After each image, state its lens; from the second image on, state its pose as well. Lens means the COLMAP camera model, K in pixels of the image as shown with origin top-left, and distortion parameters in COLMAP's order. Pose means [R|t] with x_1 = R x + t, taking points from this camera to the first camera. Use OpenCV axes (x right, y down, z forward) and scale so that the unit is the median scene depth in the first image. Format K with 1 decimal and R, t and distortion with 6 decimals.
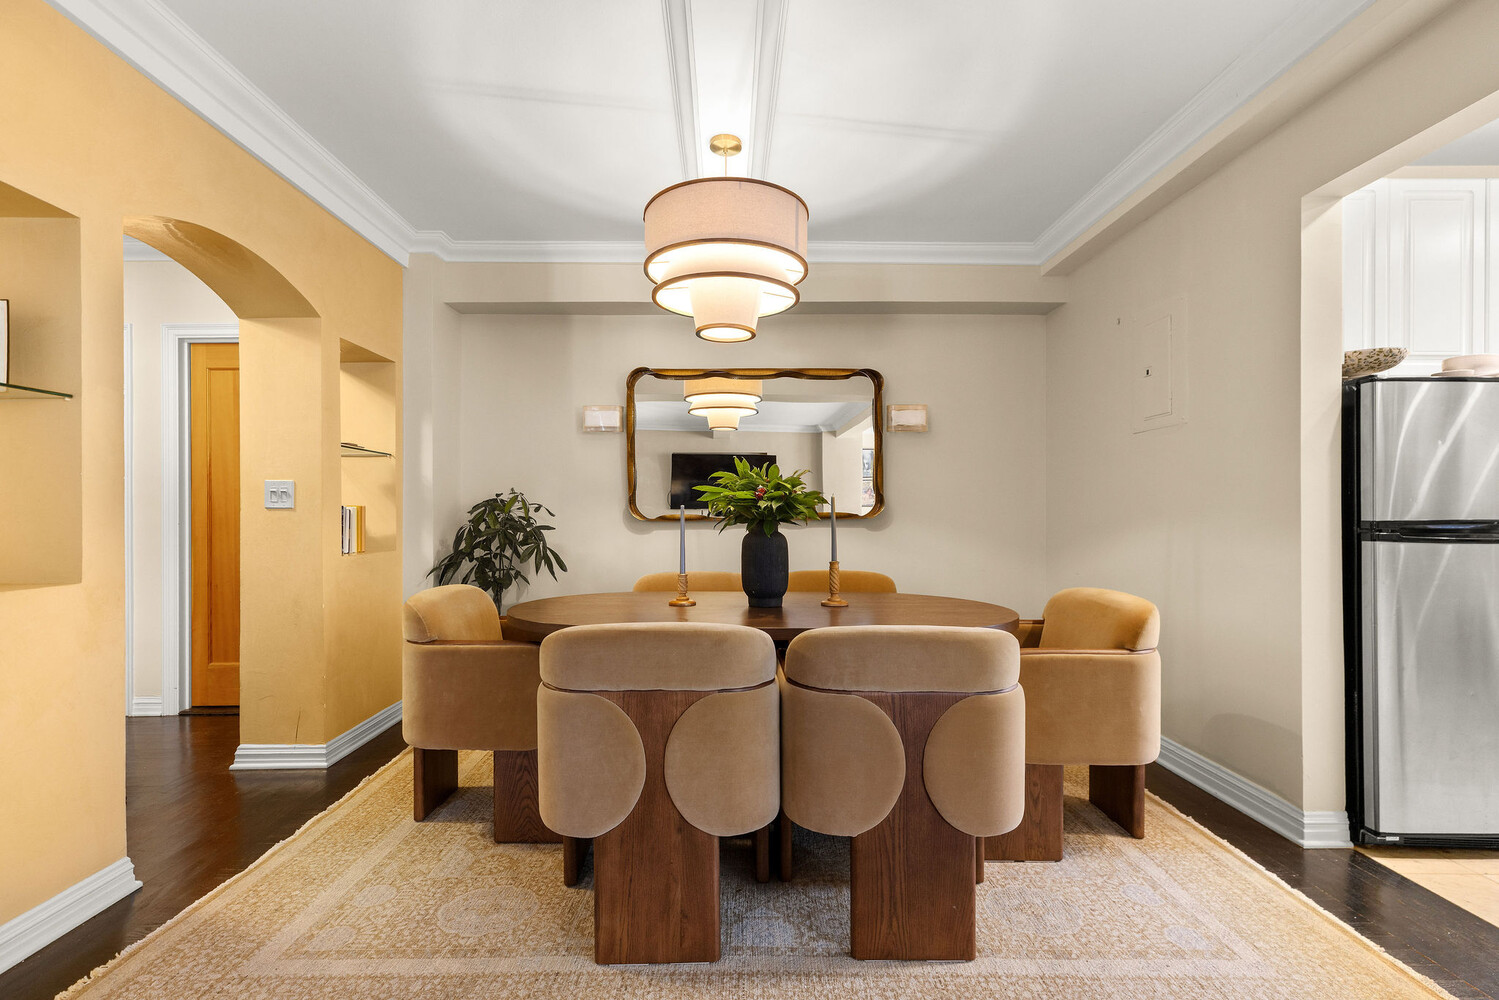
lens RADIAL K [[691.9, 0, 749.5], [0, 691.9, 500.0], [0, 0, 1]] dist [0.001658, 0.000227]
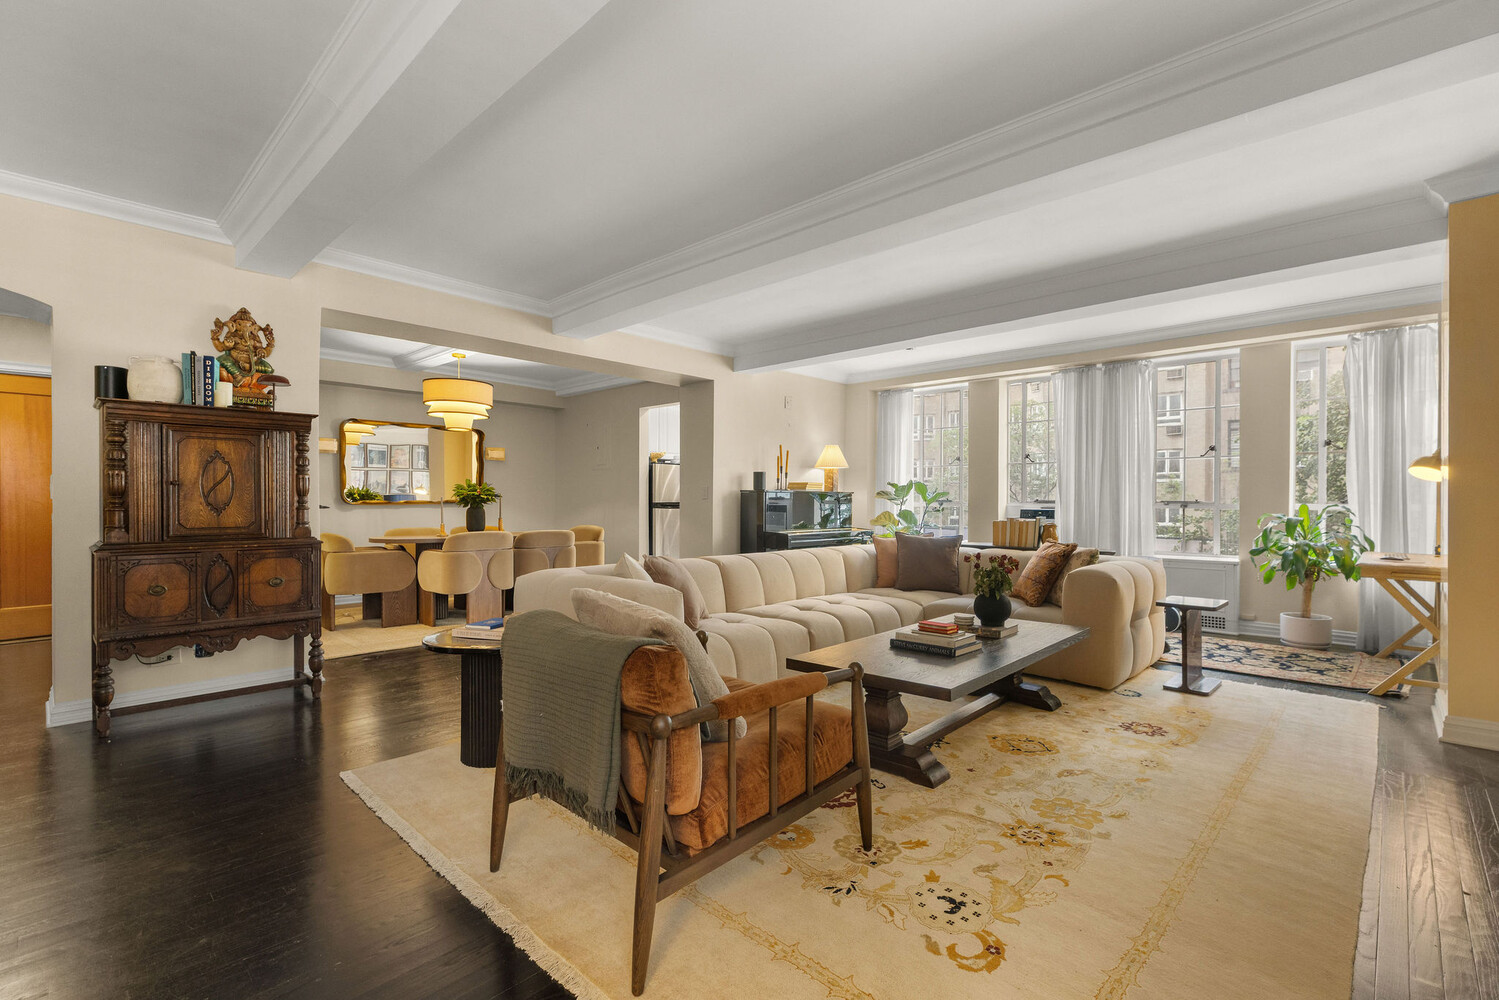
lens RADIAL K [[691.9, 0, 749.5], [0, 691.9, 500.0], [0, 0, 1]] dist [0.001658, 0.000227]
pose [[0.695607, 0.003789, 0.718412, -1.292527], [-0.004553, 0.999989, -0.000865, 0.016983], [-0.718408, -0.002669, 0.695617, -1.791472]]
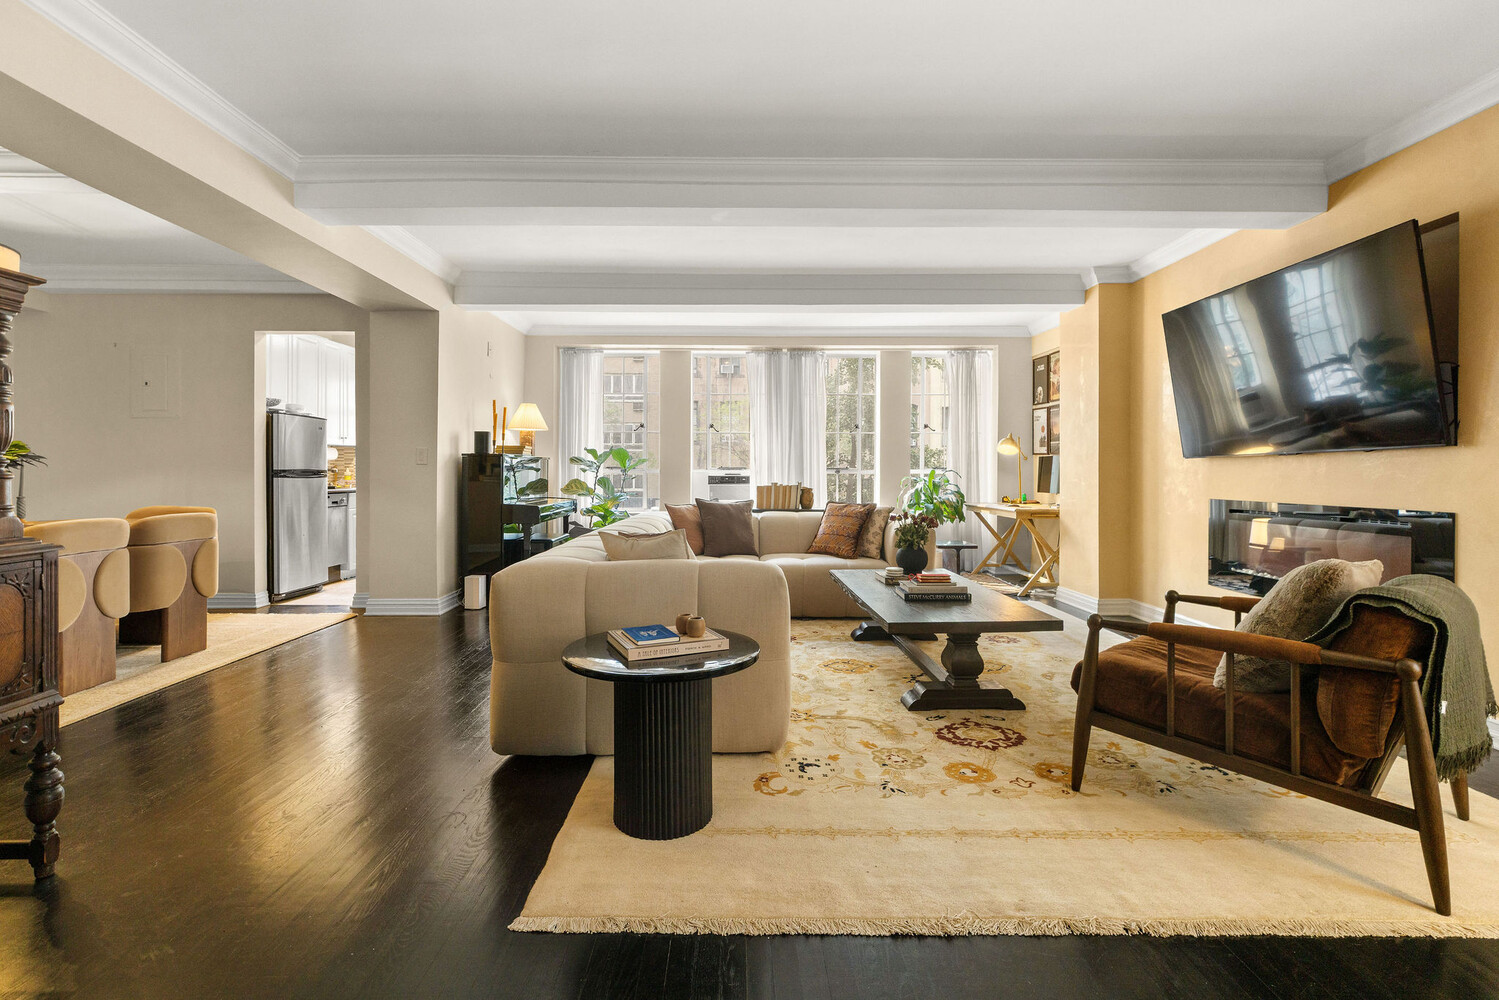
lens RADIAL K [[718.9, 0, 742.4], [0, 718.9, 472.8], [0, 0, 1]] dist [0.003954, 0.000475]
pose [[-0.005816, -0.001726, 0.999982, -1.661710], [-0.004310, 0.999989, 0.001701, 0.030105], [-0.999974, -0.004300, -0.005824, -0.637239]]
